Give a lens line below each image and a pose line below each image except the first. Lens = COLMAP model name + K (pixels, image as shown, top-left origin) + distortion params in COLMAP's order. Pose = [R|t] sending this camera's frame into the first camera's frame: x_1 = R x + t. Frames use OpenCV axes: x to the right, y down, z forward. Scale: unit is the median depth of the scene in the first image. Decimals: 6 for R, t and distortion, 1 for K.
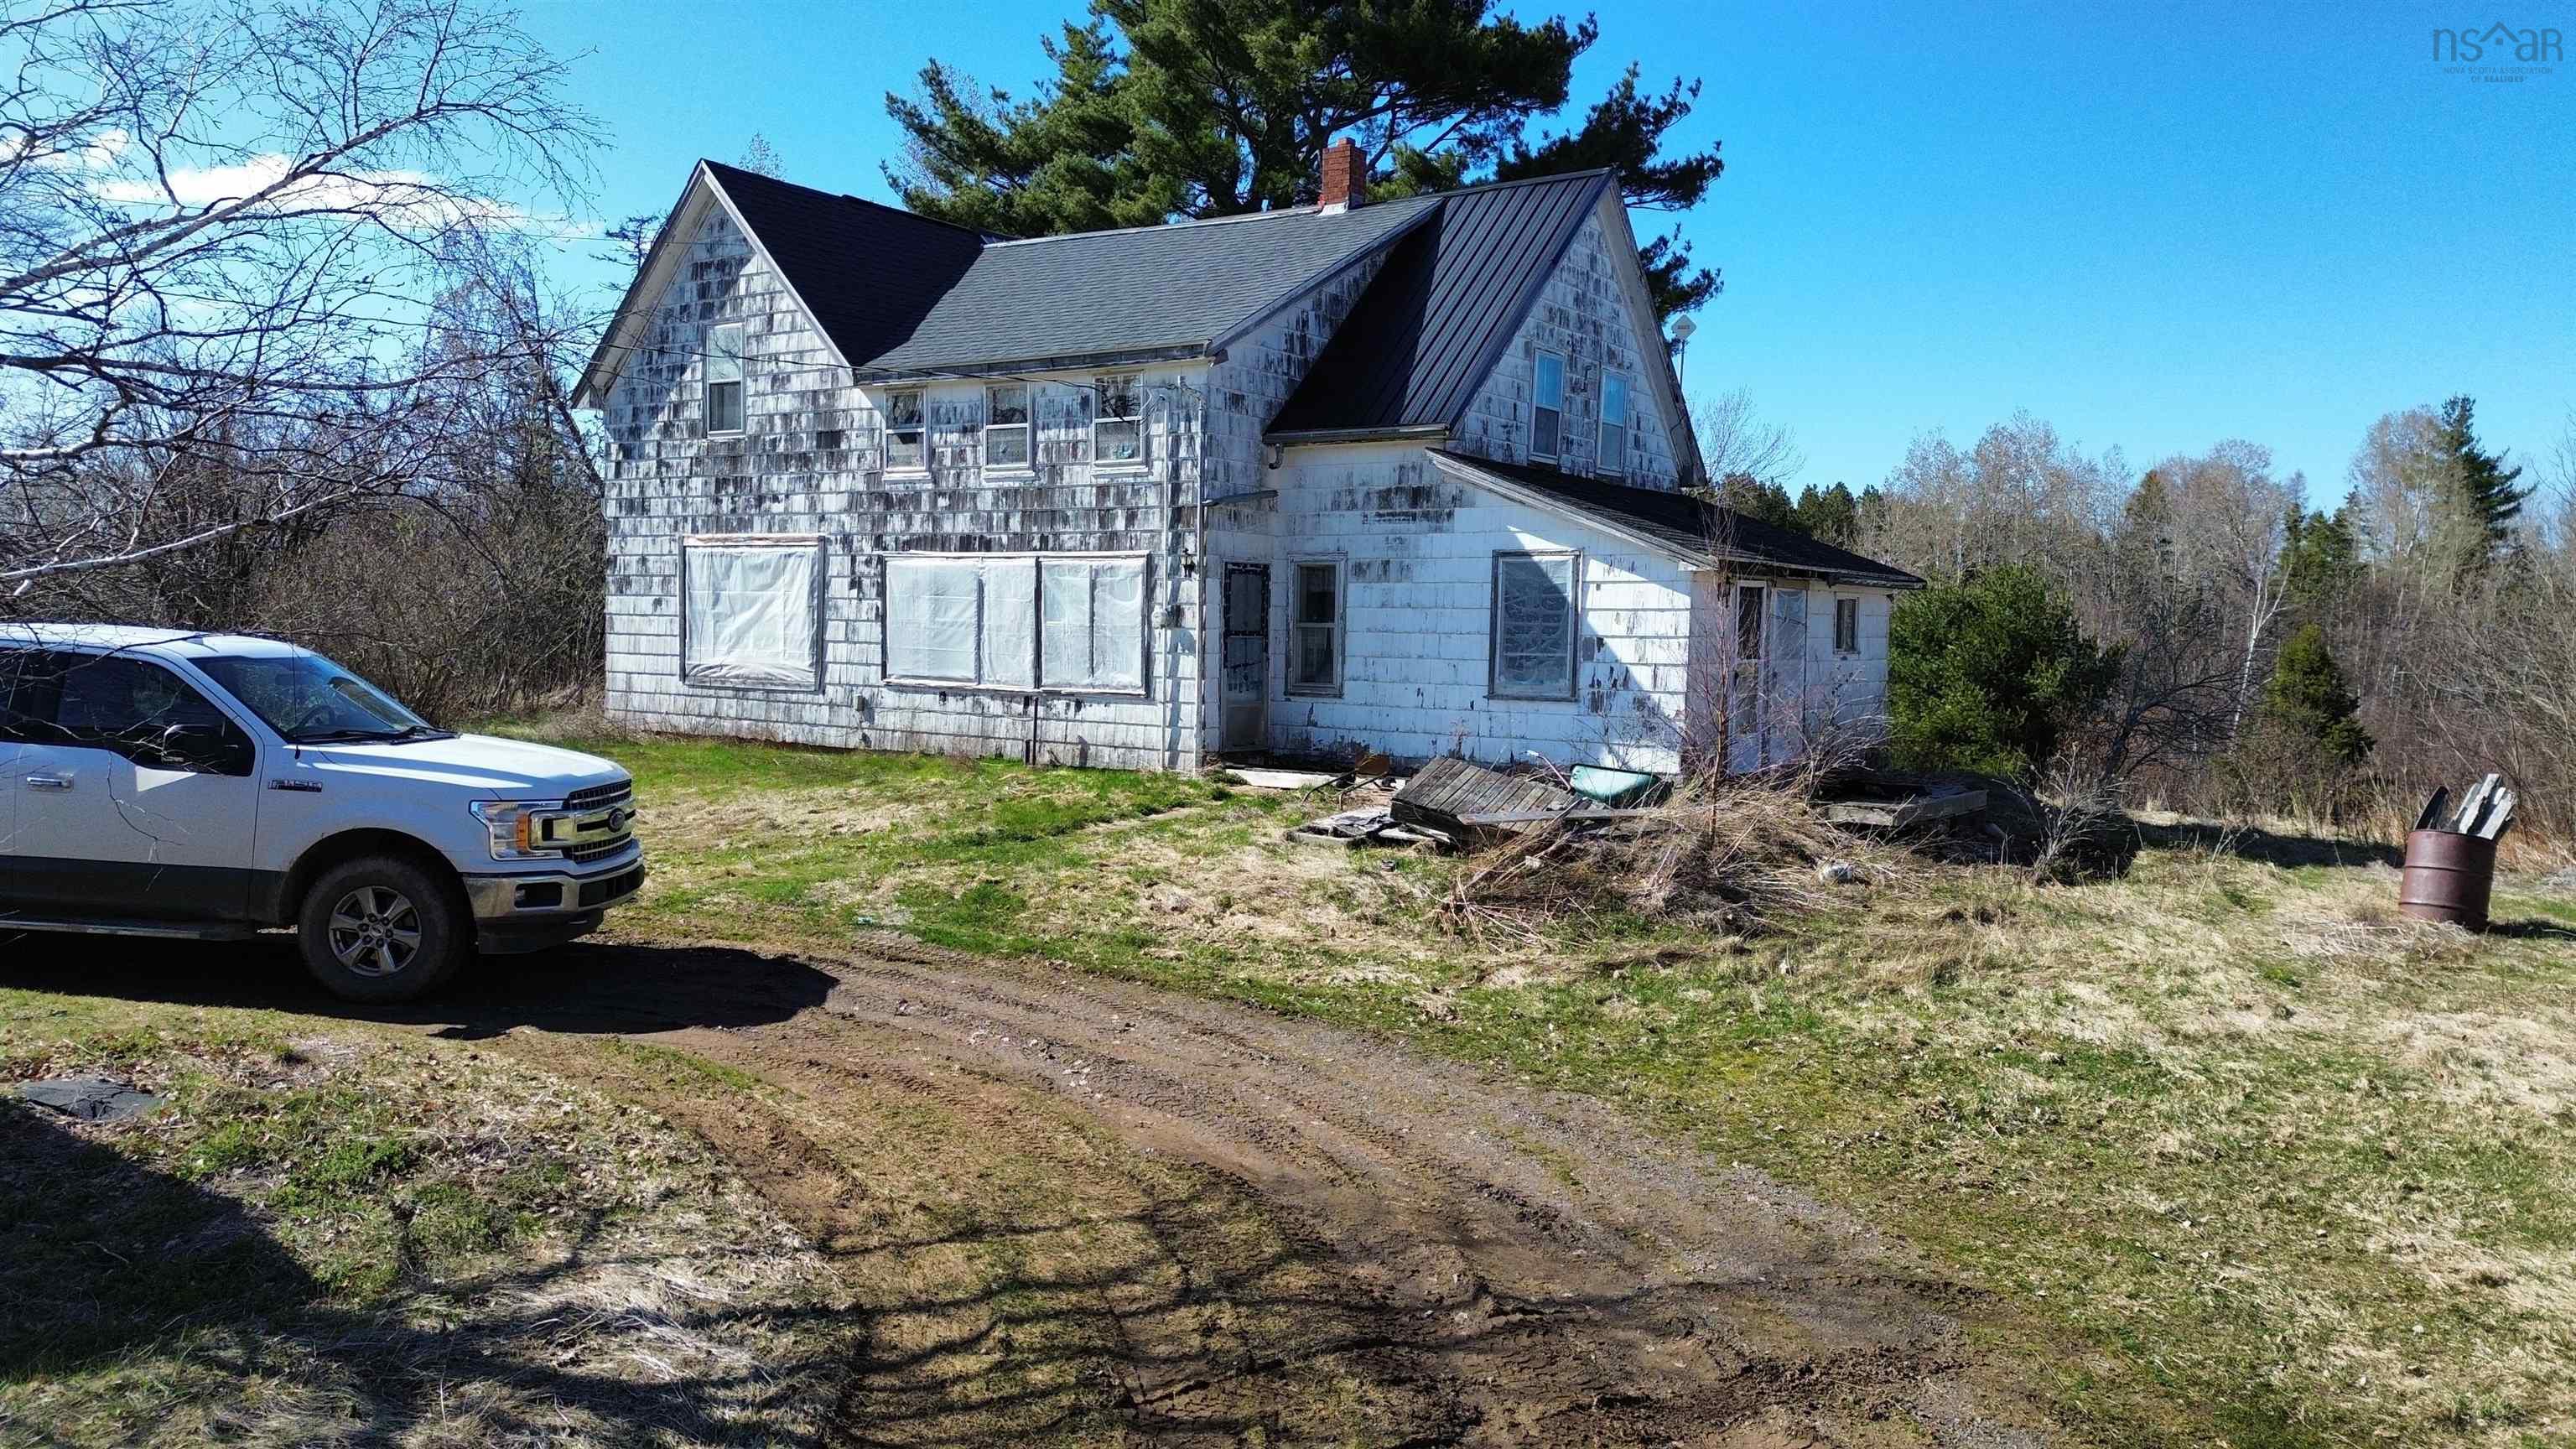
lens RADIAL K [[1801.7, 0, 1291.2], [0, 1801.7, 731.0], [0, 0, 1]] dist [0.077512, -0.068974]
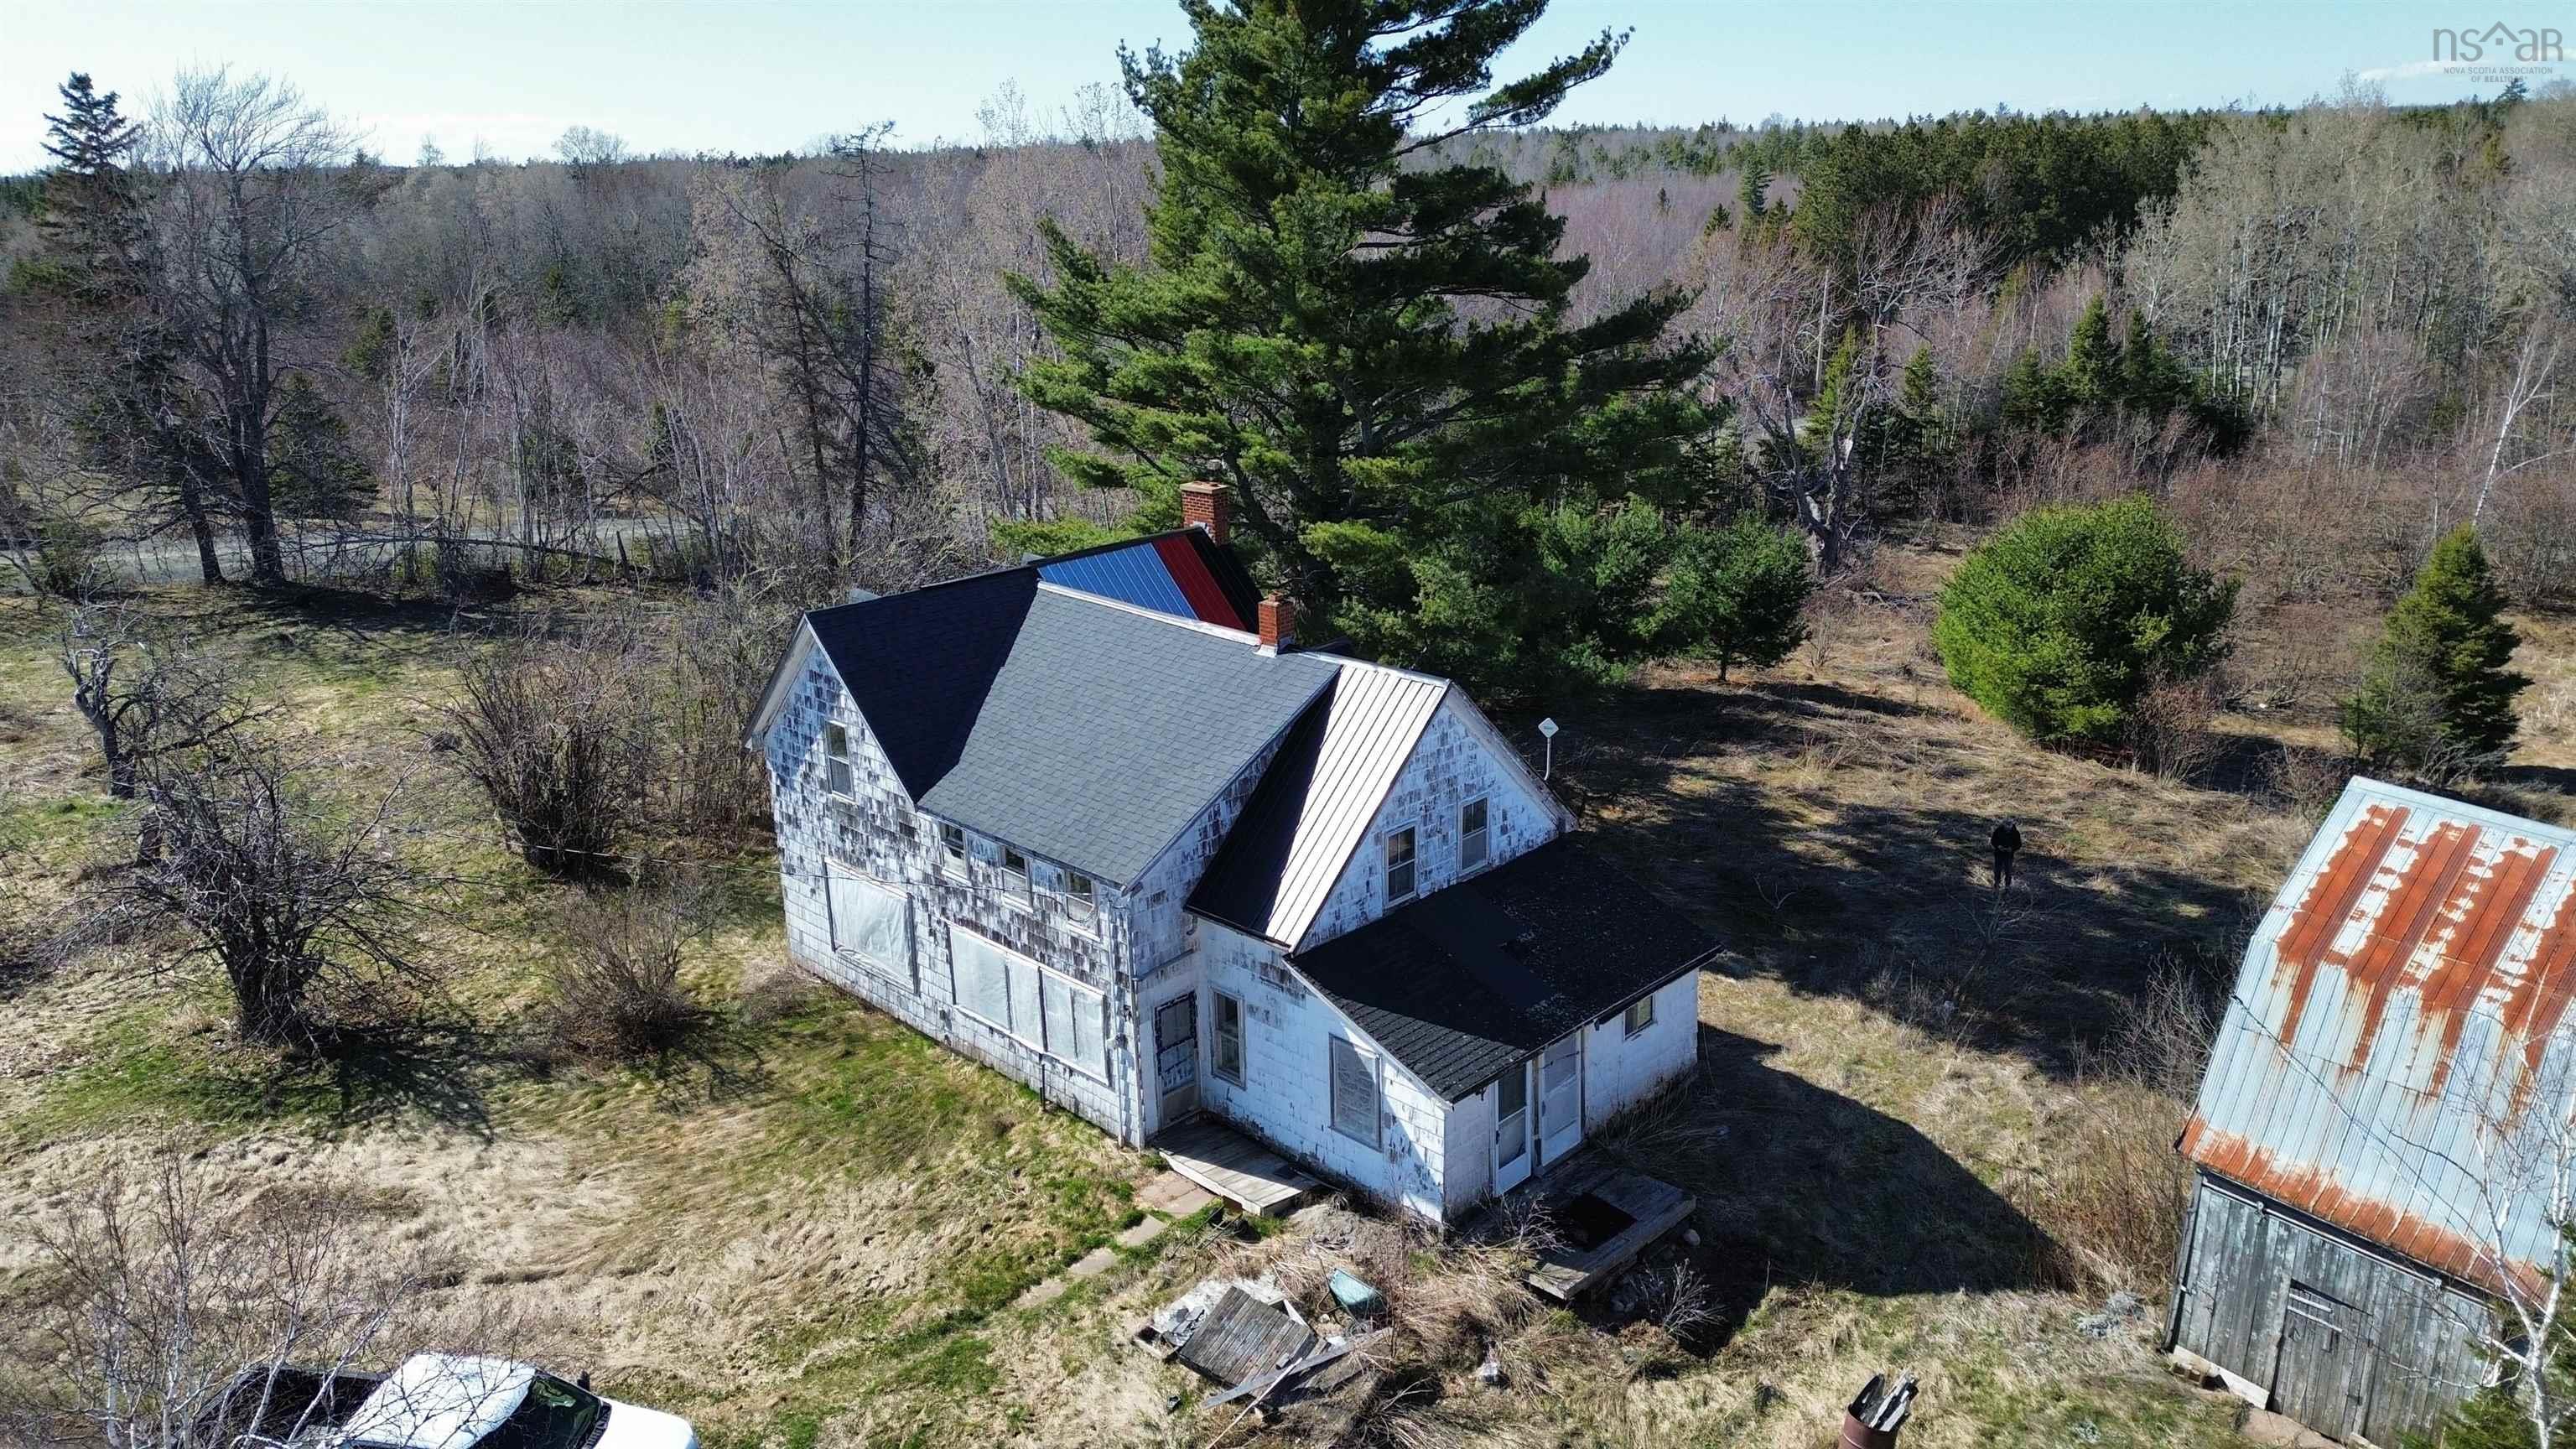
lens RADIAL K [[1801.7, 0, 1301.6], [0, 1801.7, 714.5], [0, 0, 1]] dist [0.077512, -0.068974]
pose [[0.984410, 0.007034, -0.175746, 0.298803], [0.034874, 0.971556, 0.234228, -0.595920], [0.172395, -0.236705, 0.956165, -0.252727]]
